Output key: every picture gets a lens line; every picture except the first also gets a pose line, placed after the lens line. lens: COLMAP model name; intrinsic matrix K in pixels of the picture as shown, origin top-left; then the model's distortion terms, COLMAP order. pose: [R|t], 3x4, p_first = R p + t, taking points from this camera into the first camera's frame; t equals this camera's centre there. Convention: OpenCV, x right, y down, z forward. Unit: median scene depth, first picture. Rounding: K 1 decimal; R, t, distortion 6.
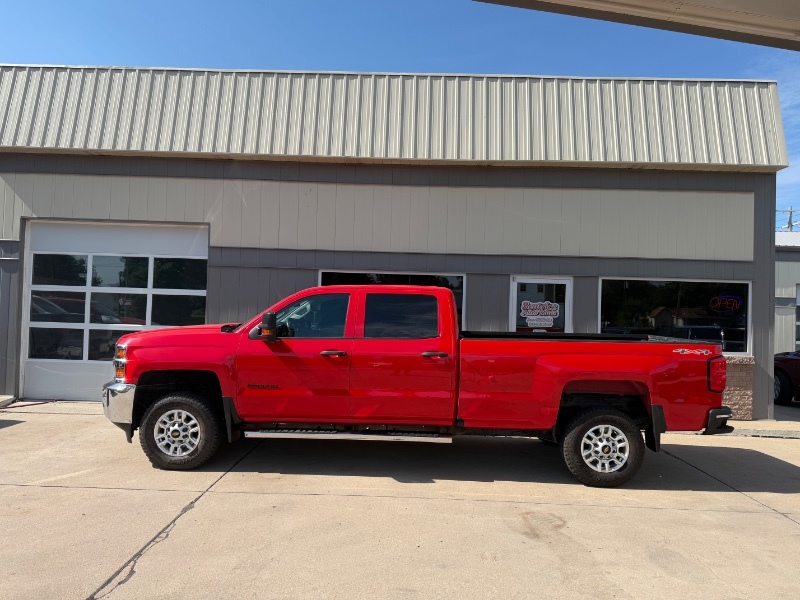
lens RADIAL K [[547.4, 0, 398.6], [0, 547.4, 303.2], [0, 0, 1]] dist [0.029792, -0.032004]
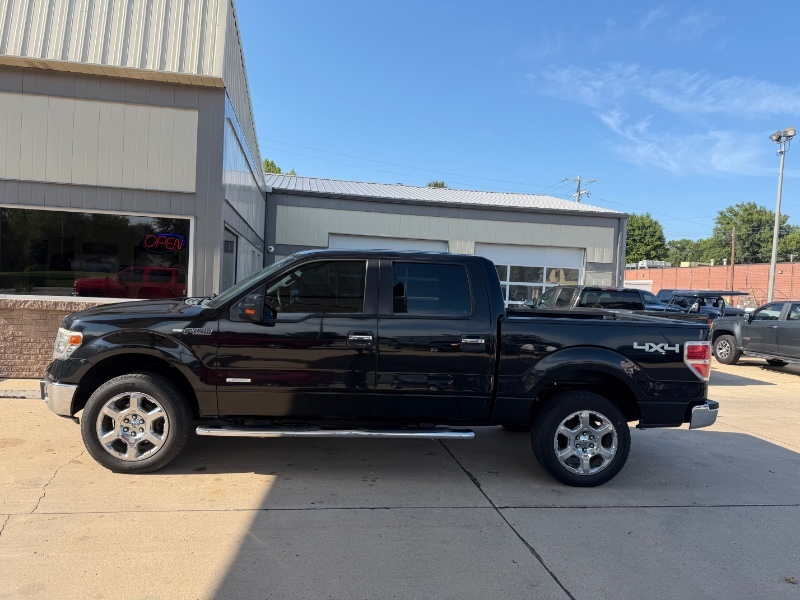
lens RADIAL K [[564.0, 0, 397.6], [0, 564.0, 297.8], [0, 0, 1]] dist [0.045741, -0.057823]
pose [[0.981383, 0.016401, 0.191358, 0.775788], [-0.028284, 0.997825, 0.059536, 0.022006], [-0.189966, -0.063840, 0.979713, 0.081633]]
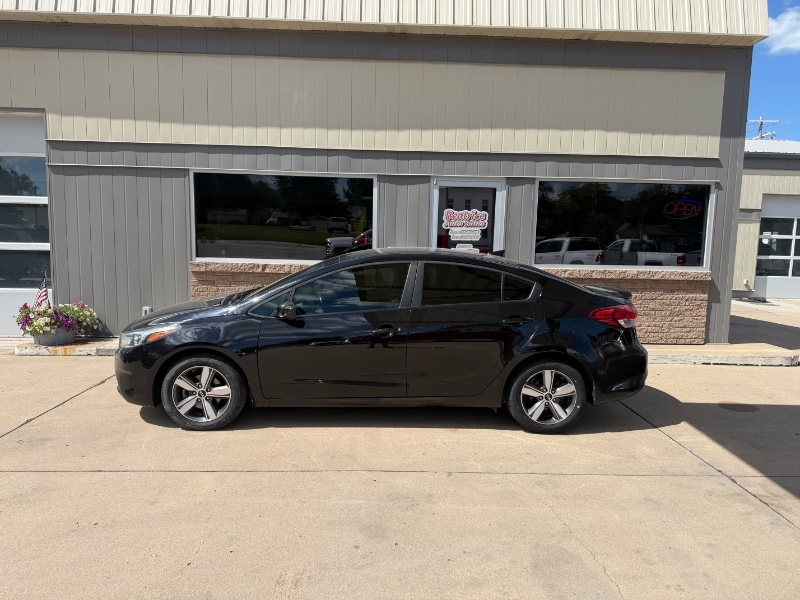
lens RADIAL K [[564.0, 0, 392.6], [0, 564.0, 301.1], [0, 0, 1]] dist [0.045741, -0.057823]
pose [[0.998349, -0.014791, 0.055500, 0.099257], [0.006898, 0.990157, 0.139789, 0.013998], [-0.057021, -0.139176, 0.988625, 0.145745]]
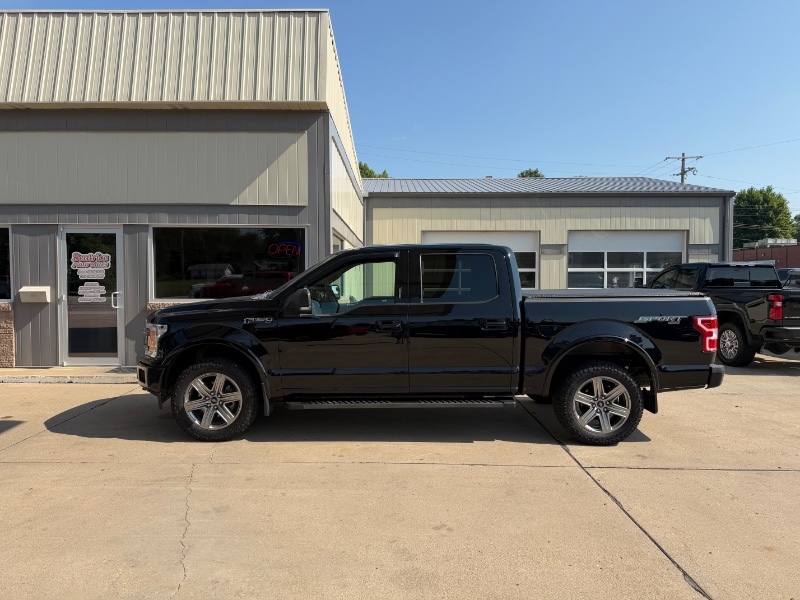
lens RADIAL K [[564.0, 0, 394.5], [0, 564.0, 300.3], [0, 0, 1]] dist [0.045741, -0.057823]
pose [[0.999479, -0.027245, 0.017324, 0.767335], [0.025944, 0.997112, 0.071373, 0.022809], [-0.019219, -0.070886, 0.997299, -0.002888]]
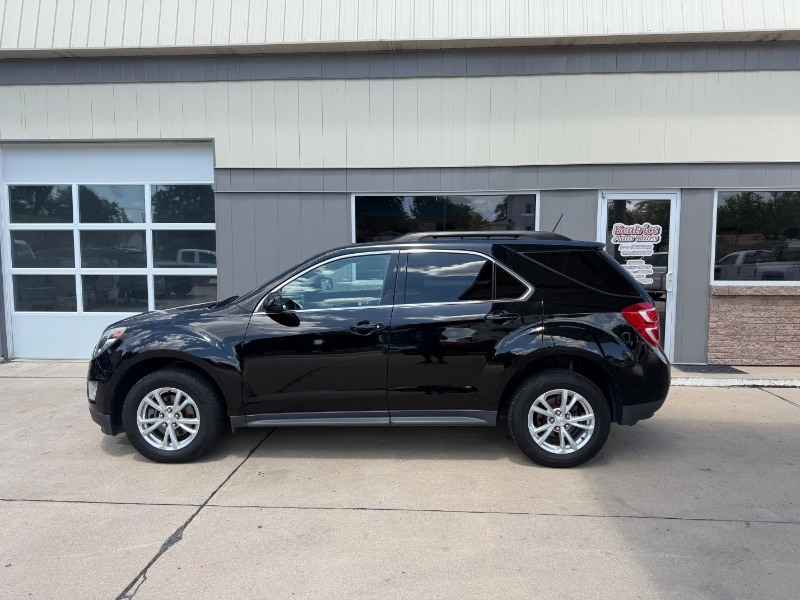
lens RADIAL K [[564.0, 0, 405.4], [0, 564.0, 298.1], [0, 0, 1]] dist [0.045741, -0.057823]
pose [[0.998618, -0.026431, -0.045435, -0.036382], [0.031265, 0.993527, 0.109209, 0.003890], [0.042254, -0.110478, 0.992980, 0.173436]]
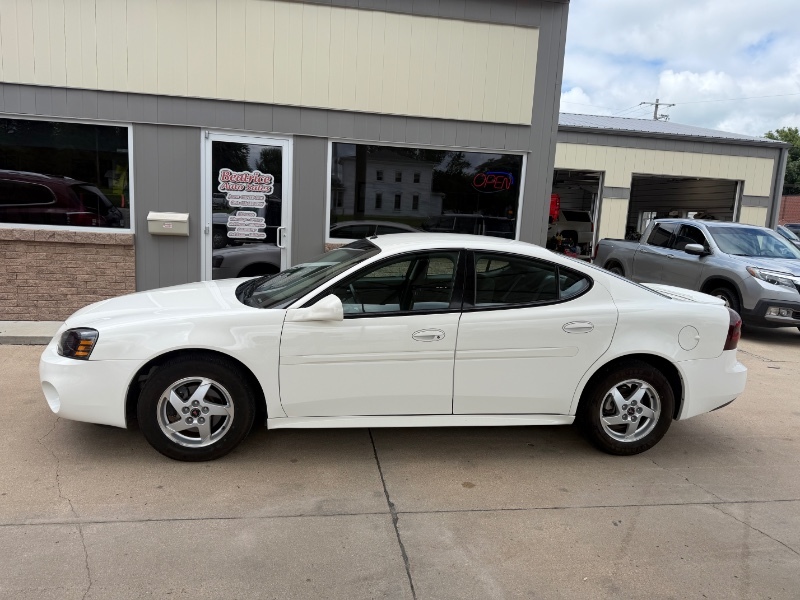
lens RADIAL K [[564.0, 0, 394.0], [0, 564.0, 301.0], [0, 0, 1]] dist [0.045741, -0.057823]
pose [[0.983736, -0.003885, 0.179578, 0.313541], [-0.030874, 0.981229, 0.190356, 0.016939], [-0.176947, -0.192805, 0.965151, 0.233277]]
